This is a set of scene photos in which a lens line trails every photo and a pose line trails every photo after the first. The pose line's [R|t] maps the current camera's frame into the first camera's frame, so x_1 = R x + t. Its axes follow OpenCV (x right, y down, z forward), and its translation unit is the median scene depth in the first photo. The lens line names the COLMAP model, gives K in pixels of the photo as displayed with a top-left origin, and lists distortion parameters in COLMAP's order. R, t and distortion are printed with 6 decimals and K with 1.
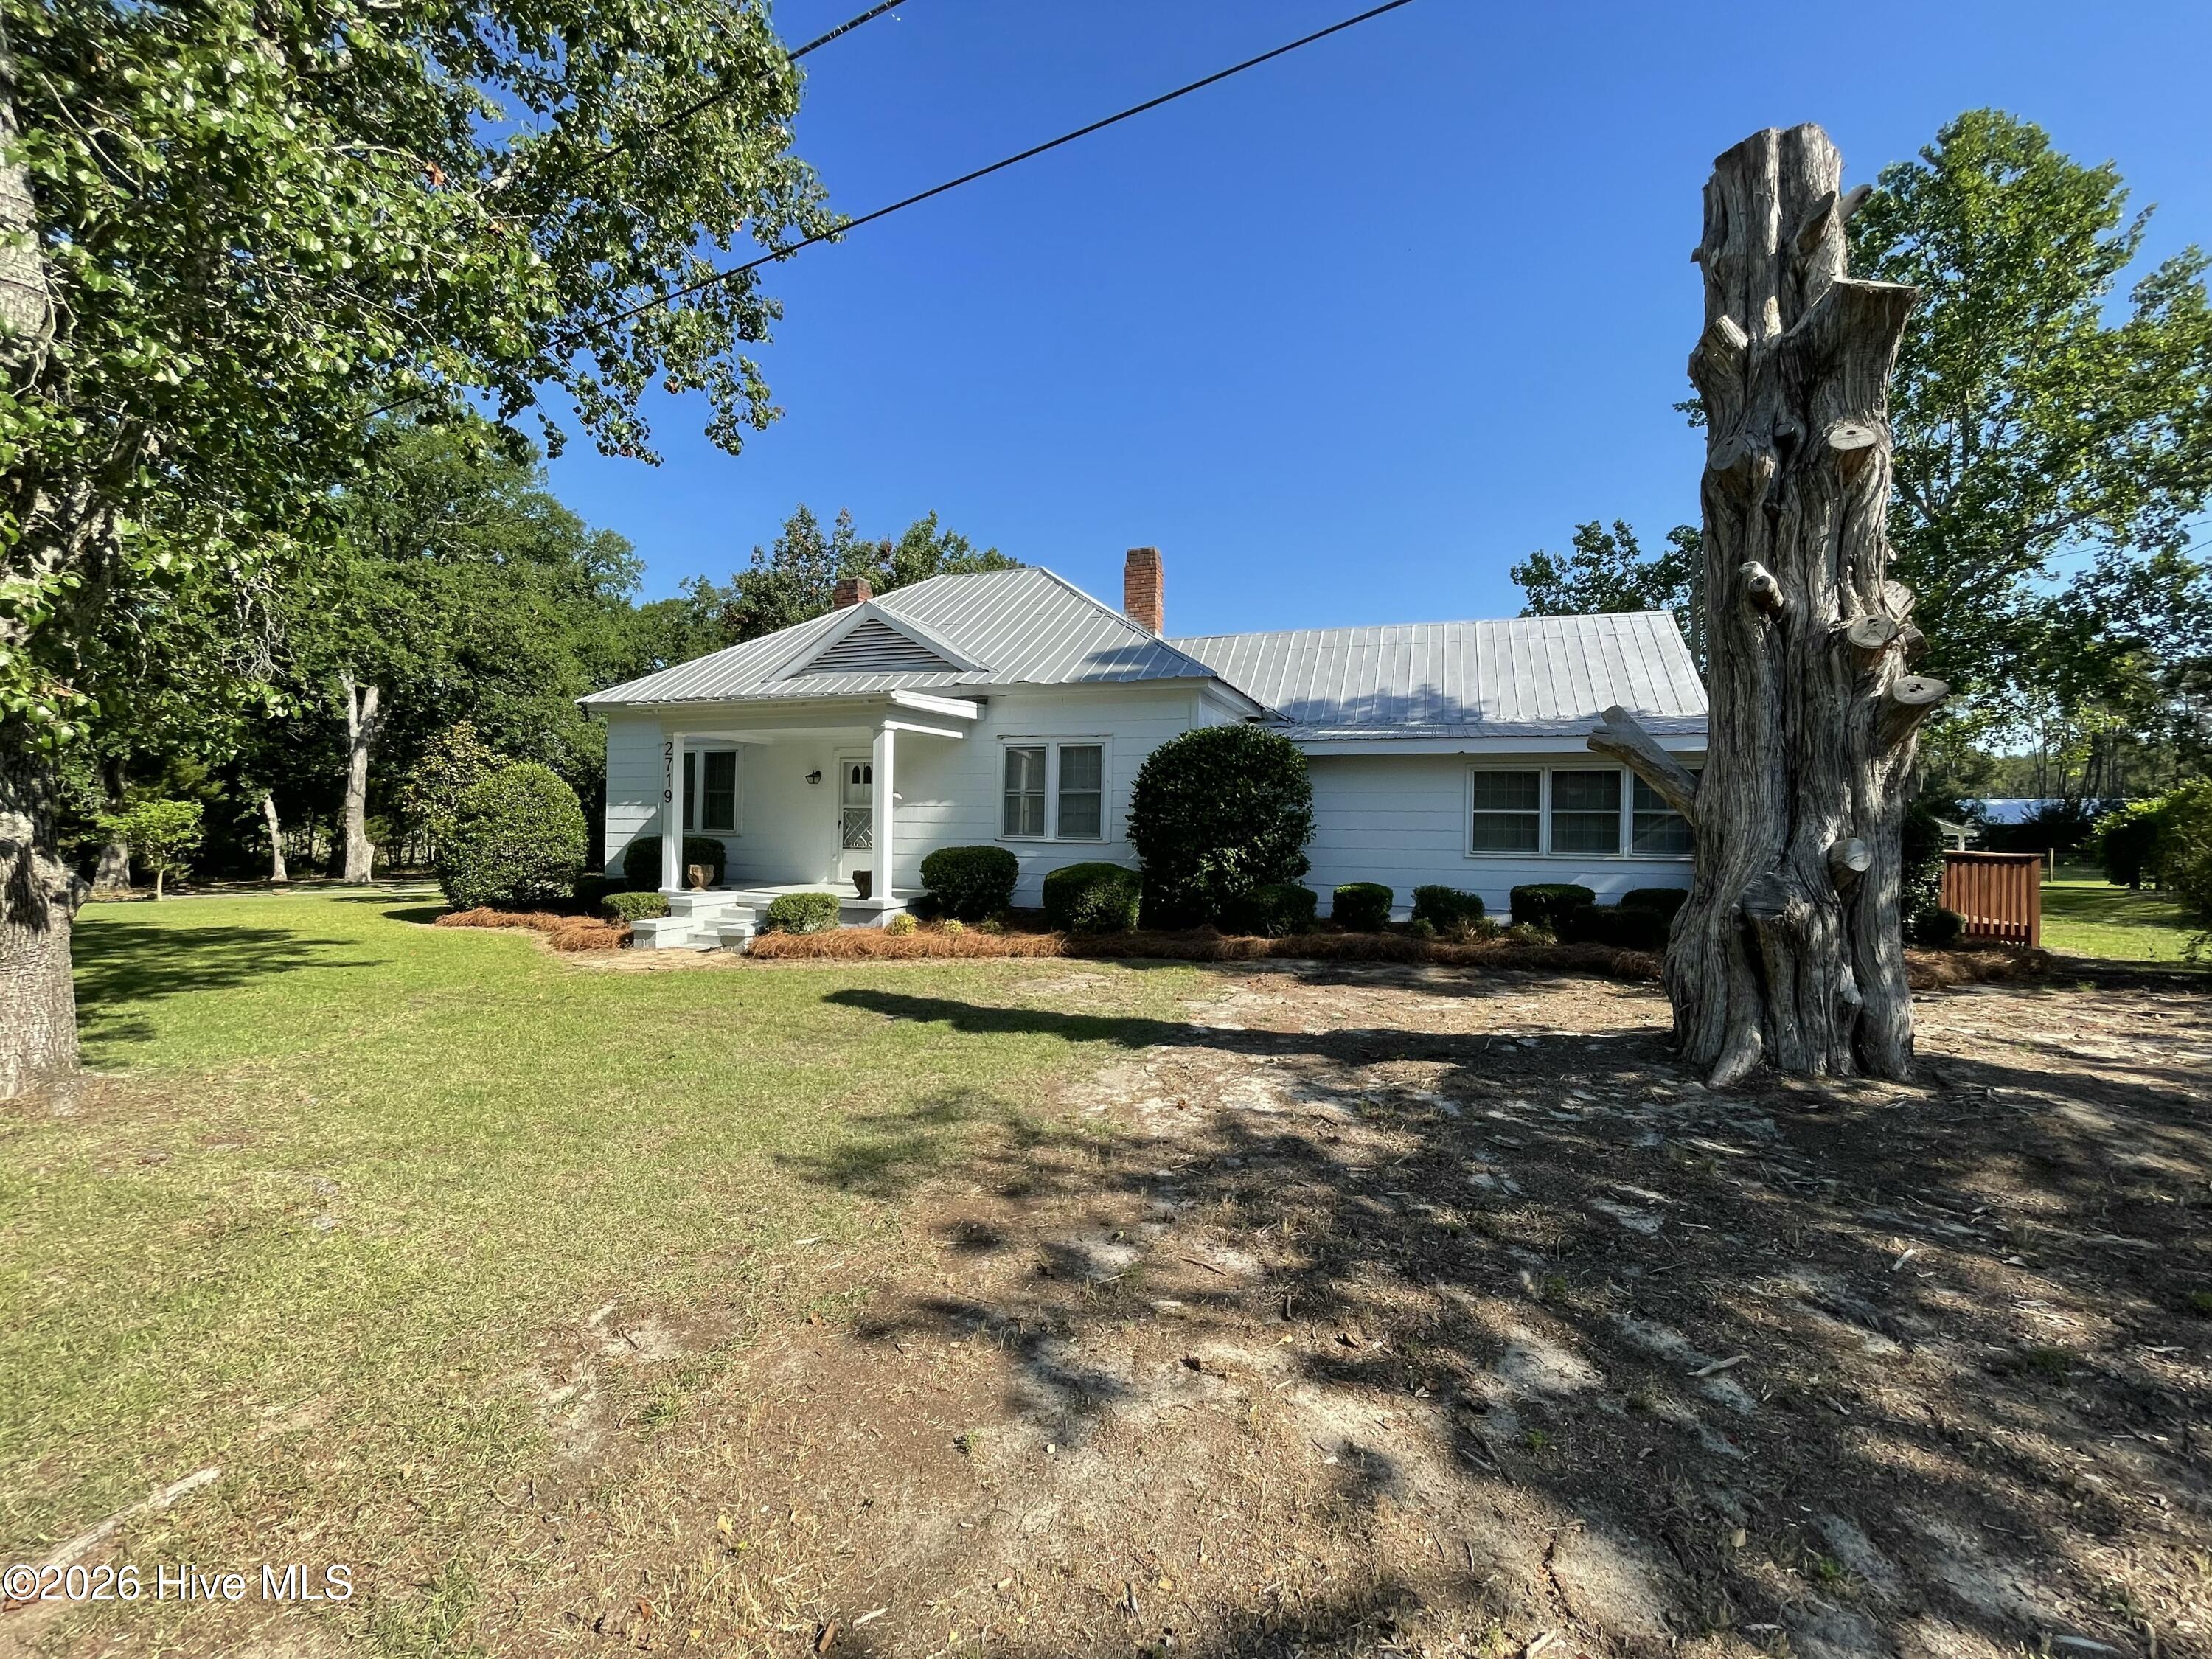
lens RADIAL K [[902.4, 0, 1102.9], [0, 902.4, 820.0], [0, 0, 1]] dist [-0.000106, 0.000194]
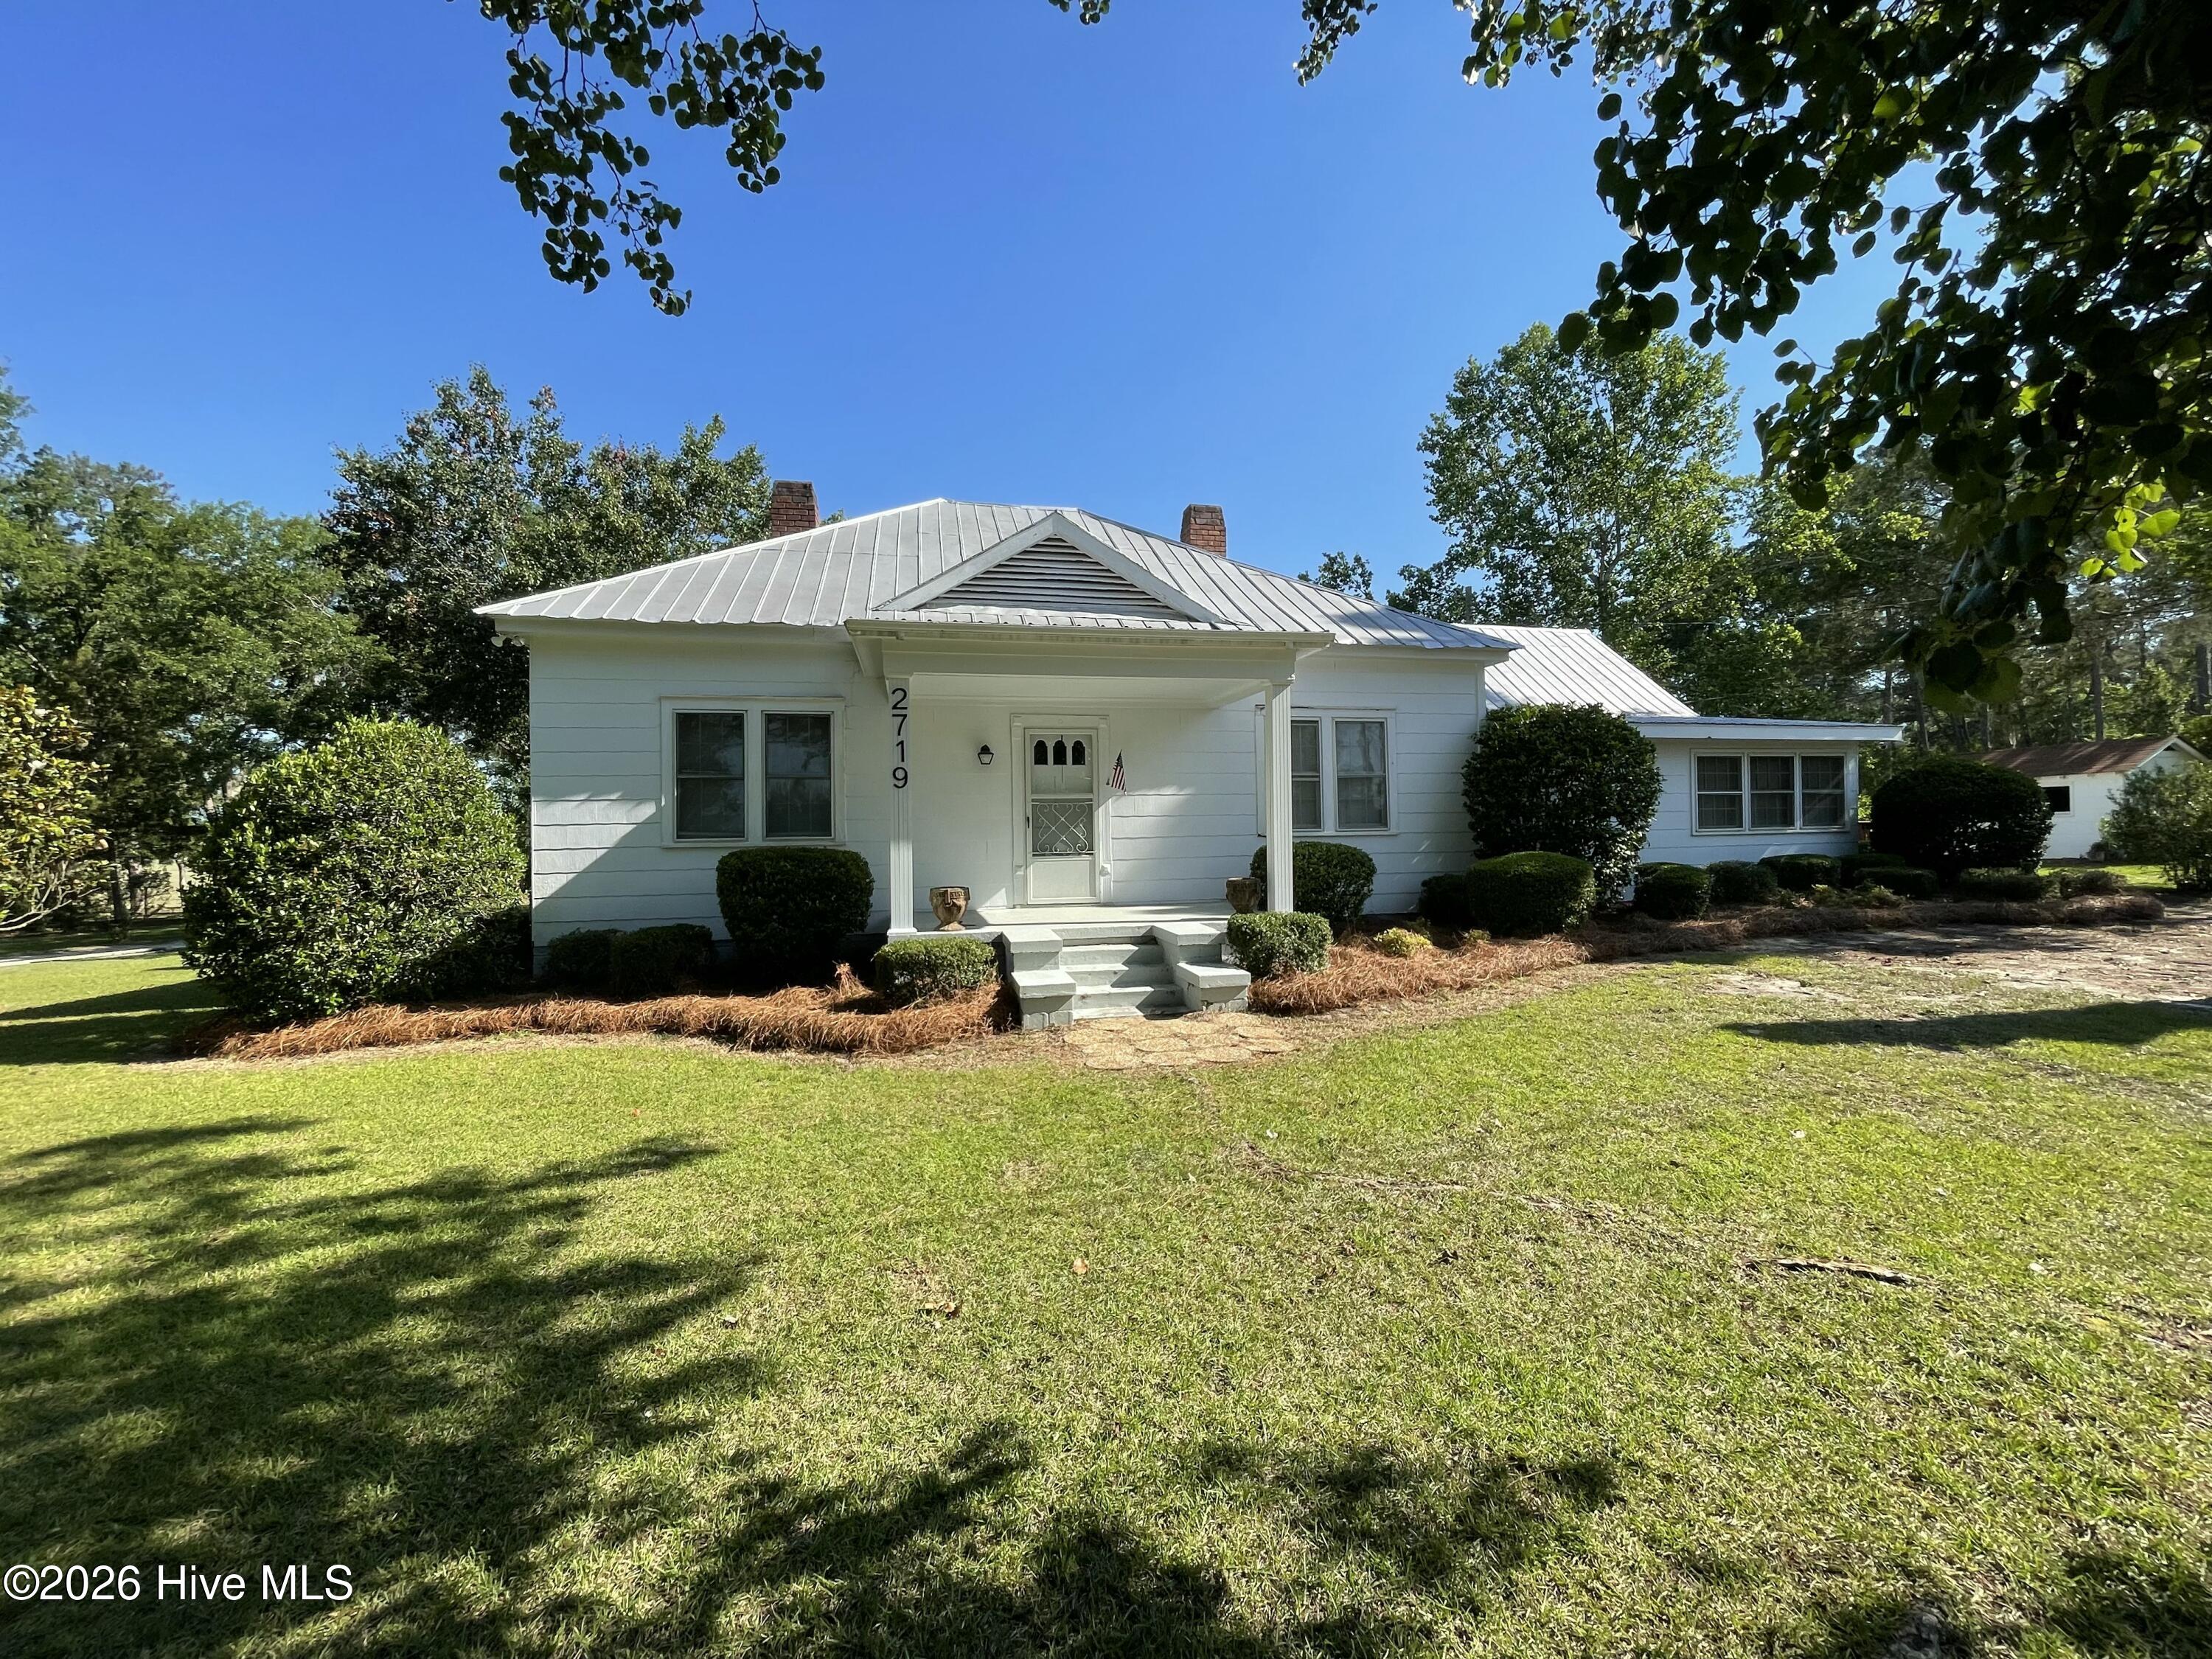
lens RADIAL K [[902.4, 0, 1102.9], [0, 902.4, 820.0], [0, 0, 1]] dist [-0.000106, 0.000194]
pose [[0.845280, -0.019369, 0.533972, -0.628006], [0.024095, 0.999708, -0.001881, 0.006096], [-0.533780, 0.014457, 0.845500, 0.376686]]
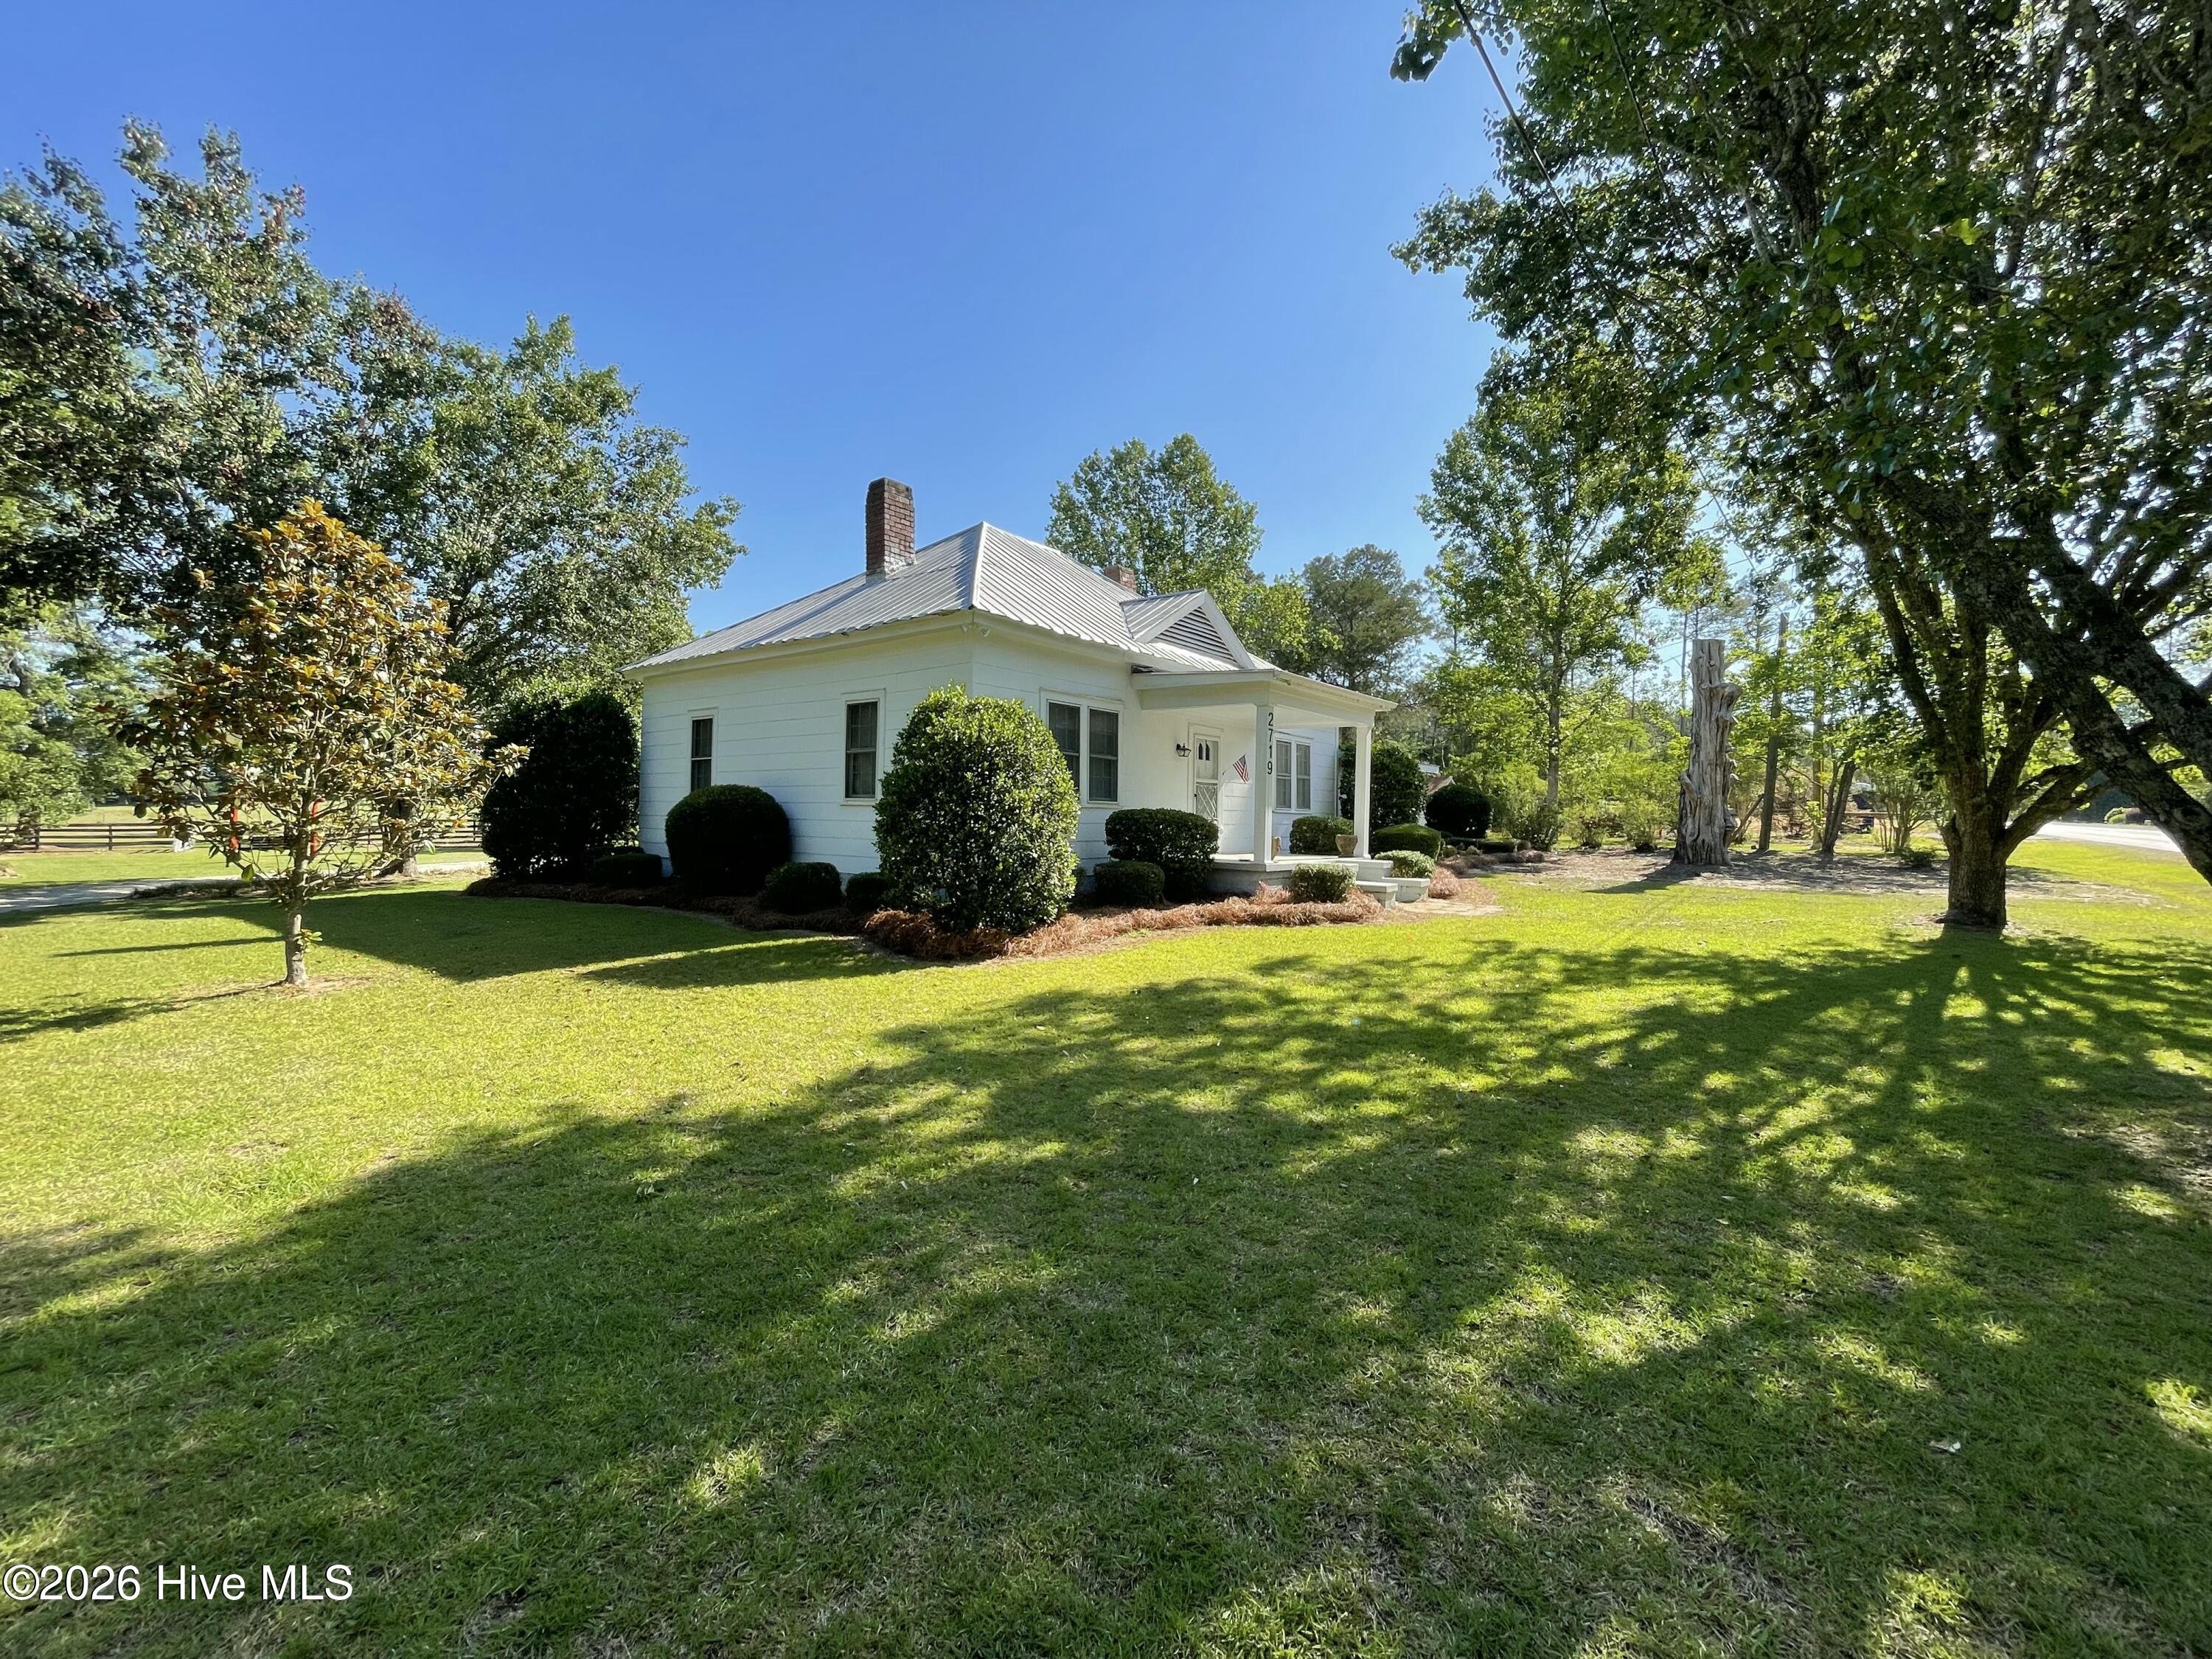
lens RADIAL K [[902.4, 0, 1102.9], [0, 902.4, 820.0], [0, 0, 1]] dist [-0.000106, 0.000194]
pose [[0.274291, -0.014621, 0.961536, -1.361283], [-0.032343, 0.999178, 0.024420, 0.009703], [-0.961103, -0.037797, 0.273593, 0.820156]]
